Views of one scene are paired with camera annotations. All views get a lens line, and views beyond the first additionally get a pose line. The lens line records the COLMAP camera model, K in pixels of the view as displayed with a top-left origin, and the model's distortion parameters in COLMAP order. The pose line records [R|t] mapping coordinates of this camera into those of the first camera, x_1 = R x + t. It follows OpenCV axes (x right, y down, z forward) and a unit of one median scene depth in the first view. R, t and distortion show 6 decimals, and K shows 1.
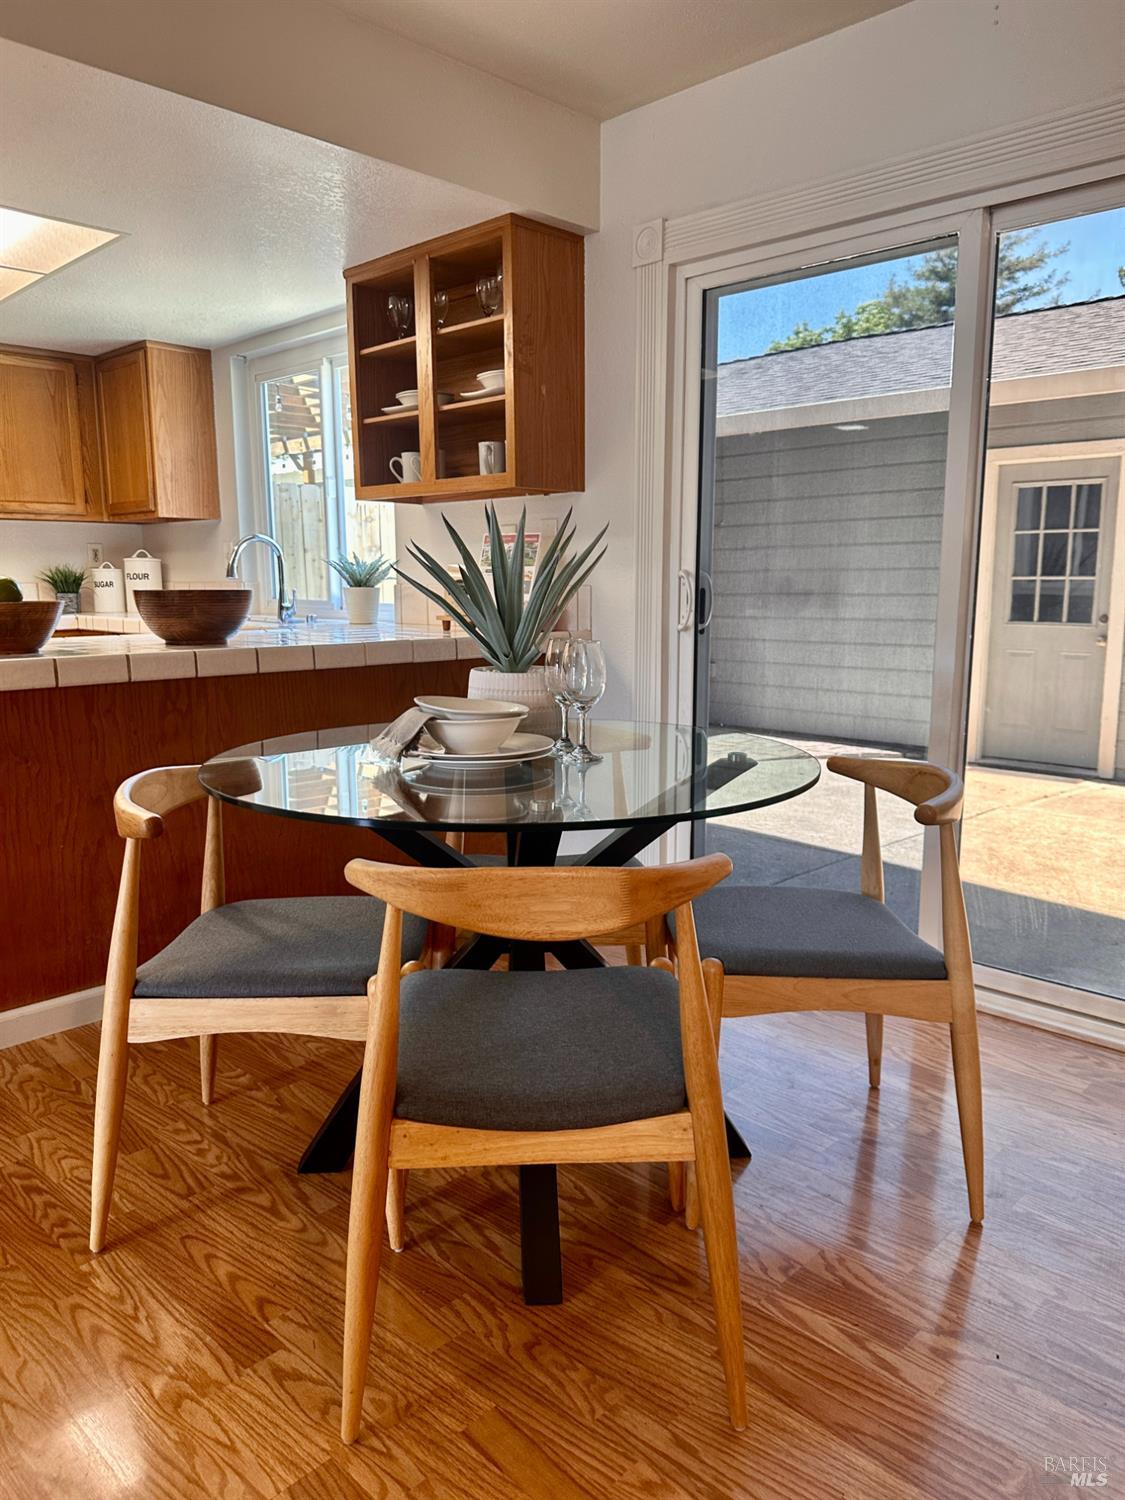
lens RADIAL K [[1097.8, 0, 552.7], [0, 1097.8, 753.5], [0, 0, 1]] dist [0.004162, -0.001874]
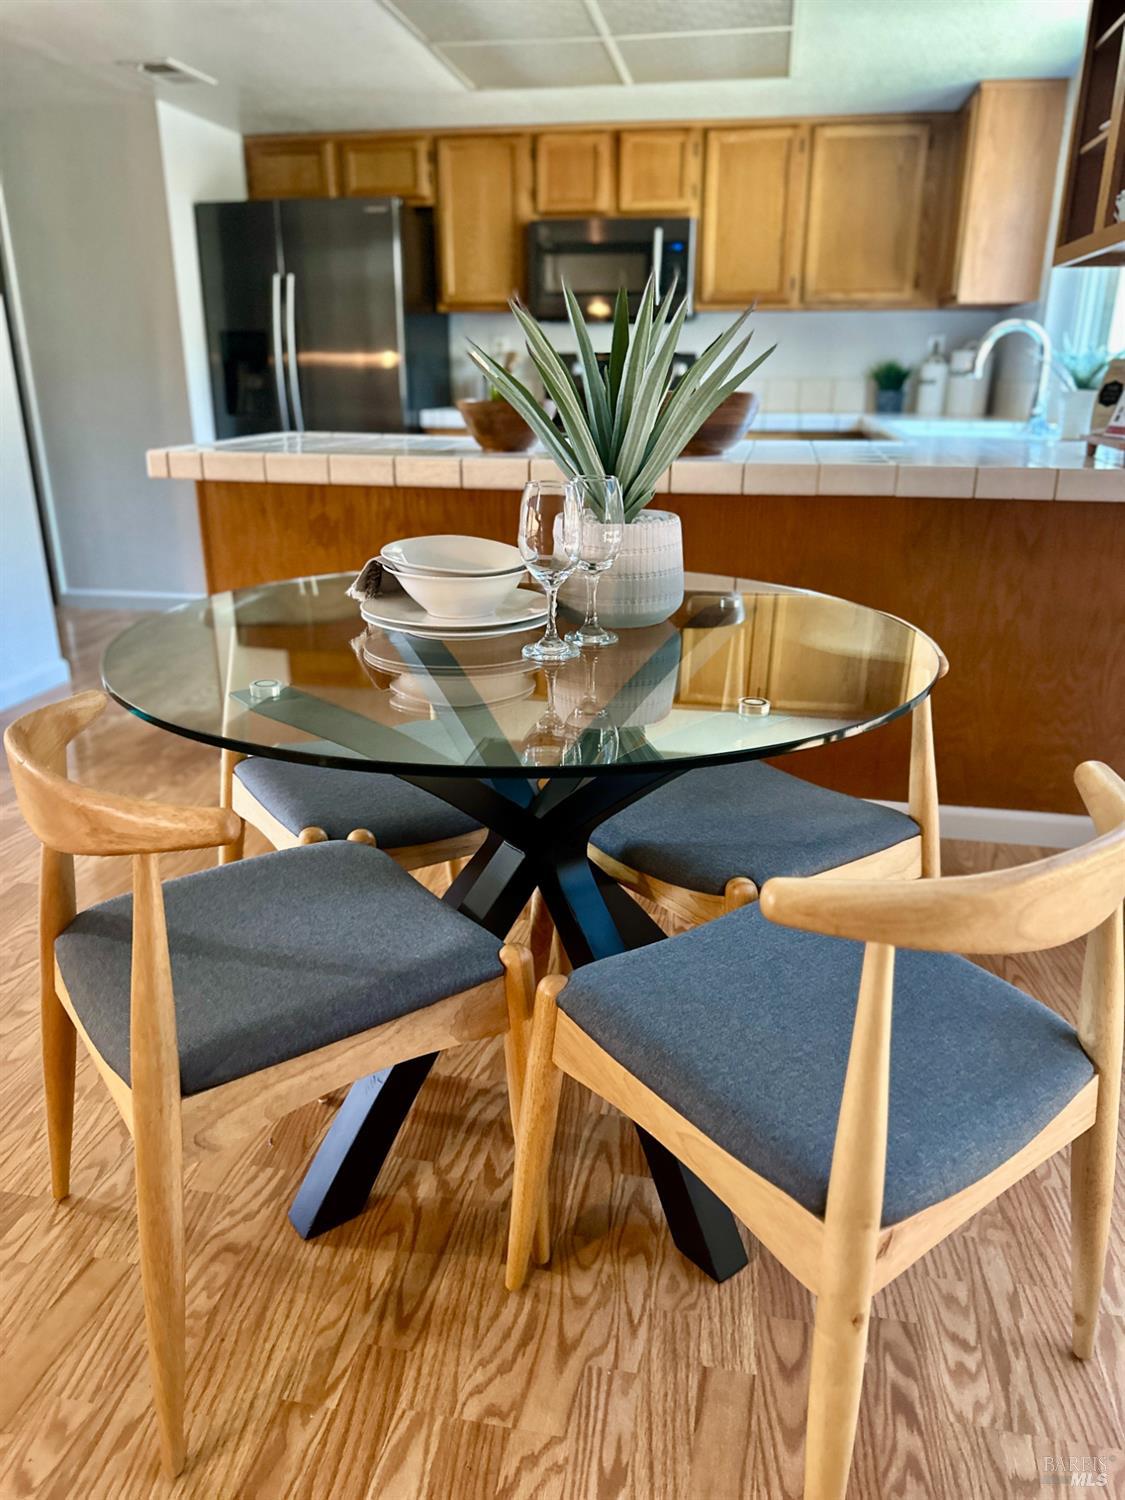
lens RADIAL K [[1097.8, 0, 560.4], [0, 1097.8, 743.5], [0, 0, 1]] dist [0.004162, -0.001874]
pose [[0.550981, 0.281190, -0.785717, 0.303098], [-0.144377, 0.959444, 0.242119, -0.055484], [0.821934, -0.019964, 0.569233, 0.288859]]
